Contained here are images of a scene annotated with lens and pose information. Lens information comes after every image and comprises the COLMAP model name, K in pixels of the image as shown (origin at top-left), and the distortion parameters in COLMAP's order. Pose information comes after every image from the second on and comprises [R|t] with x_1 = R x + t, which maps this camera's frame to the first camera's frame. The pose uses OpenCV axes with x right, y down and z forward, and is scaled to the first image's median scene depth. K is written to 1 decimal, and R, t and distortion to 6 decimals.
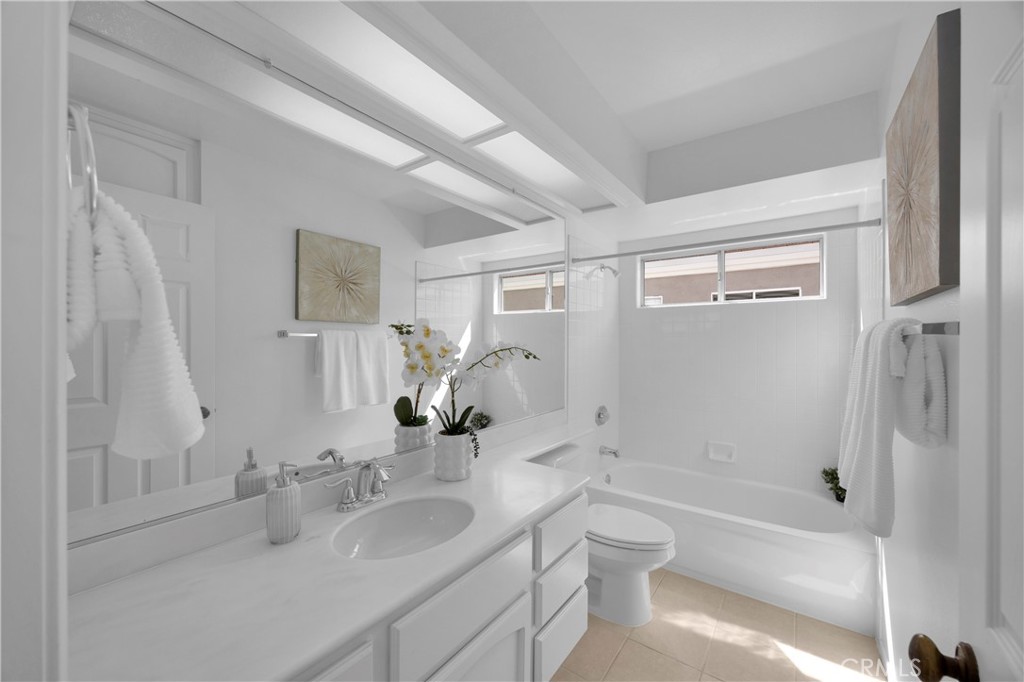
lens RADIAL K [[397.7, 0, 510.7], [0, 397.7, 338.0], [0, 0, 1]] dist [-0.000688, -0.000312]
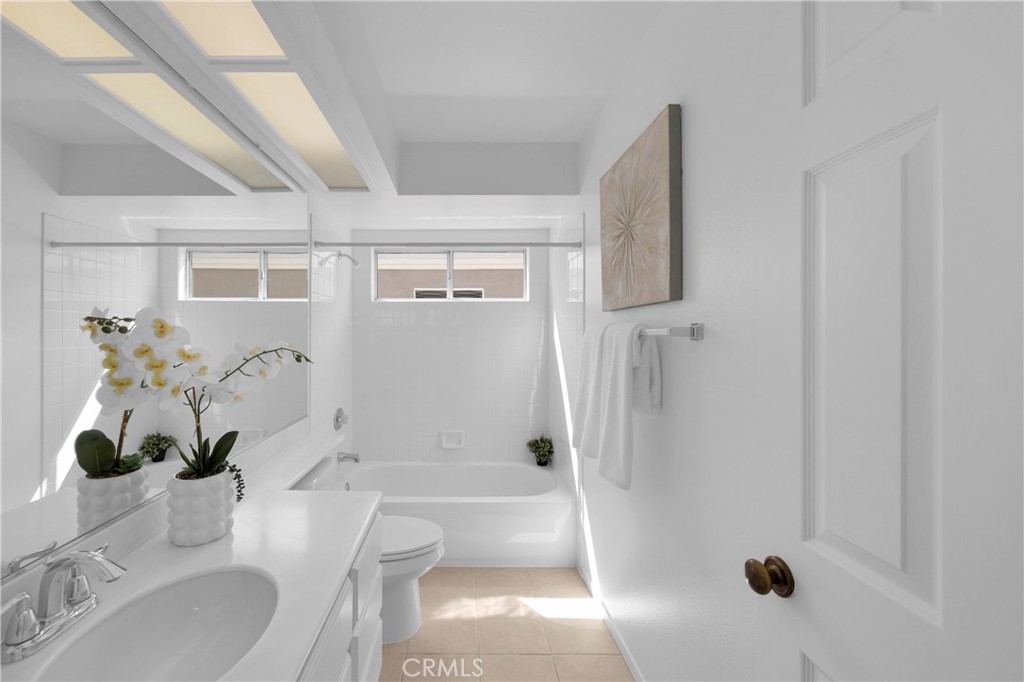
lens RADIAL K [[418.3, 0, 458.9], [0, 418.3, 331.5], [0, 0, 1]] dist [-0.001306, -0.000024]
pose [[0.809430, 0.000591, 0.587216, -0.189818], [-0.003023, 0.999990, 0.003161, -0.012757], [-0.587209, -0.004334, 0.809424, 0.129050]]
